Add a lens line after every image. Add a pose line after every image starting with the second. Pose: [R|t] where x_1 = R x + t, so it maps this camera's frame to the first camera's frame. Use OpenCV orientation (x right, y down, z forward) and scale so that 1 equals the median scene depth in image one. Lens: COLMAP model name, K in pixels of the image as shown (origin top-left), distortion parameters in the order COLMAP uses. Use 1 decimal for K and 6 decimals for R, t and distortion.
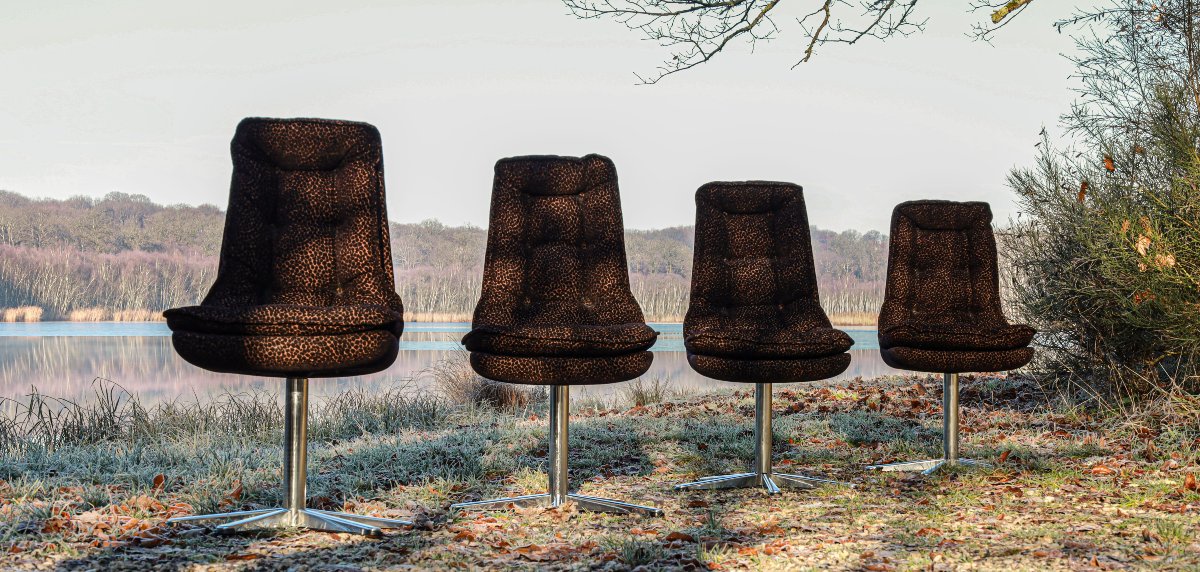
lens RADIAL K [[2029.9, 0, 570.3], [0, 2029.9, 359.2], [0, 0, 1]] dist [0.011698, 0.000000]
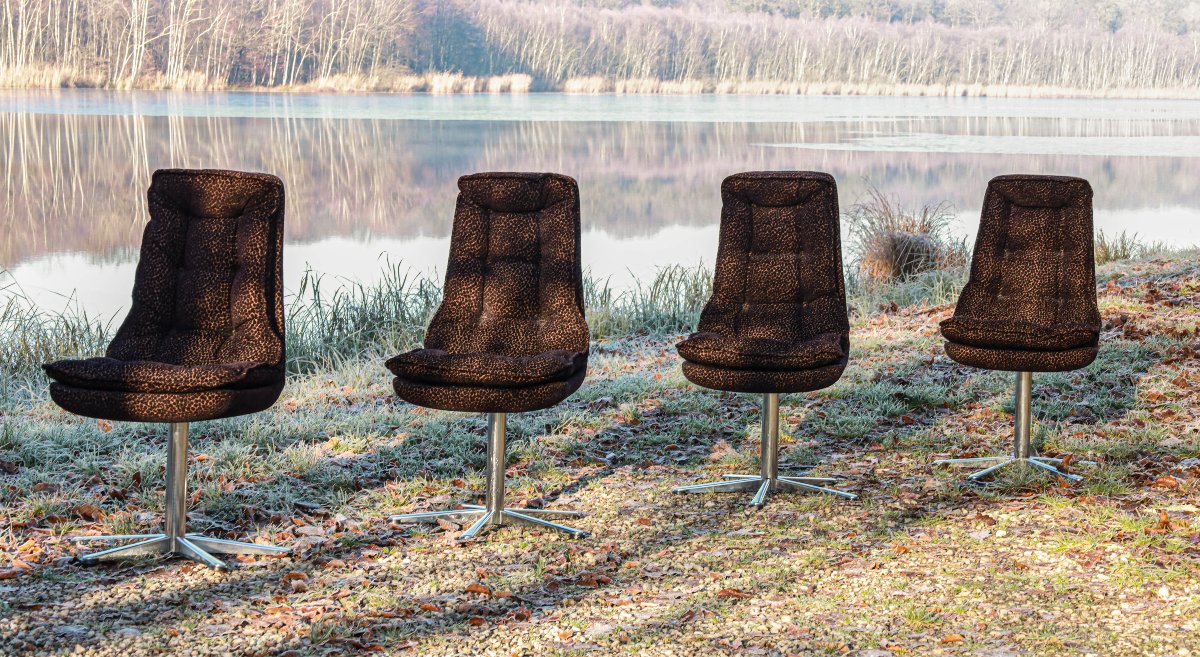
lens RADIAL K [[2529.8, 0, 574.6], [0, 2529.8, 336.1], [0, 0, 1]] dist [0.026939, 0.000000]
pose [[0.969090, 0.035012, -0.244212, 0.265497], [-0.014967, 0.996399, 0.083461, -0.099522], [0.246255, -0.077226, 0.966124, -0.178725]]
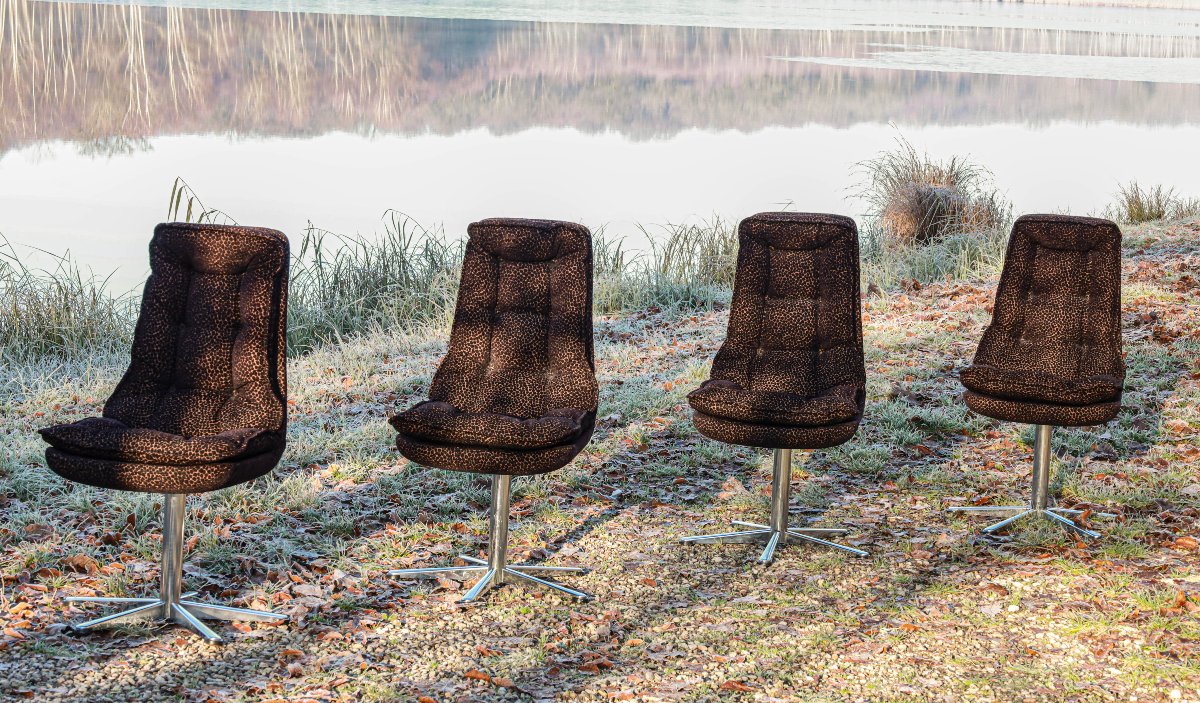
lens RADIAL K [[2643.1, 0, 577.0], [0, 2643.1, 332.6], [0, 0, 1]] dist [0.021141, 0.000000]
pose [[0.967001, 0.070575, -0.244803, 0.266729], [-0.041869, 0.991824, 0.120546, -0.161291], [0.251309, -0.106318, 0.962050, -0.190742]]
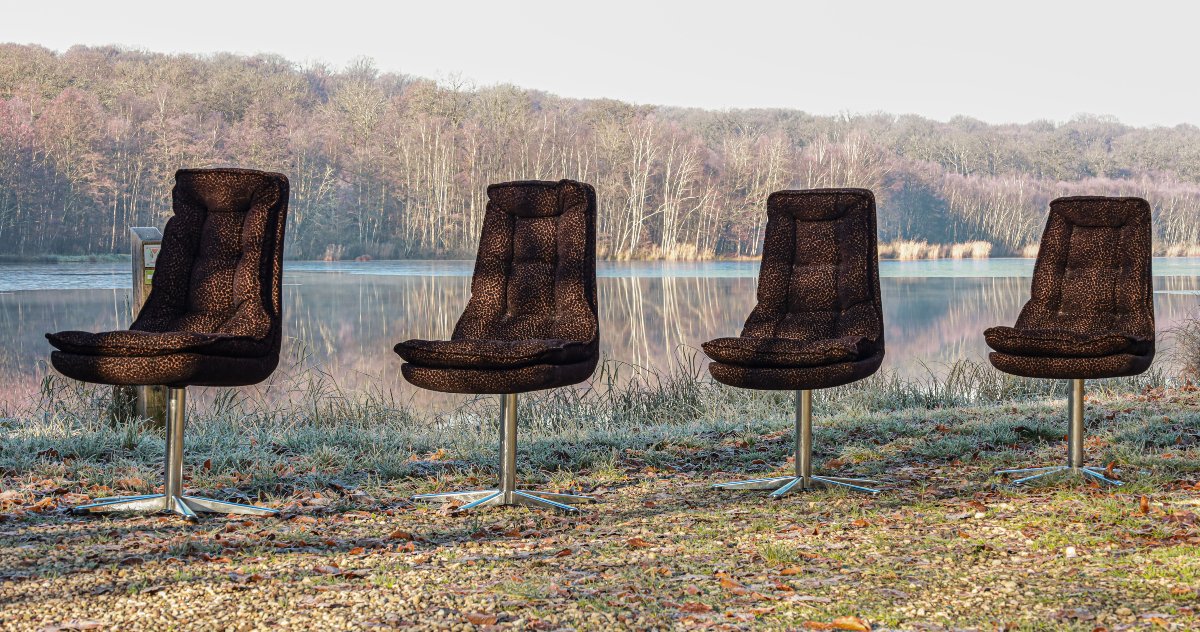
lens RADIAL K [[2297.0, 0, 583.1], [0, 2297.0, 324.4], [0, 0, 1]] dist [0.003711, 0.000000]
pose [[0.899238, 0.010200, -0.437340, 0.444274], [-0.004764, 0.999897, 0.013525, -0.031475], [0.437433, -0.010078, 0.899194, -0.084409]]
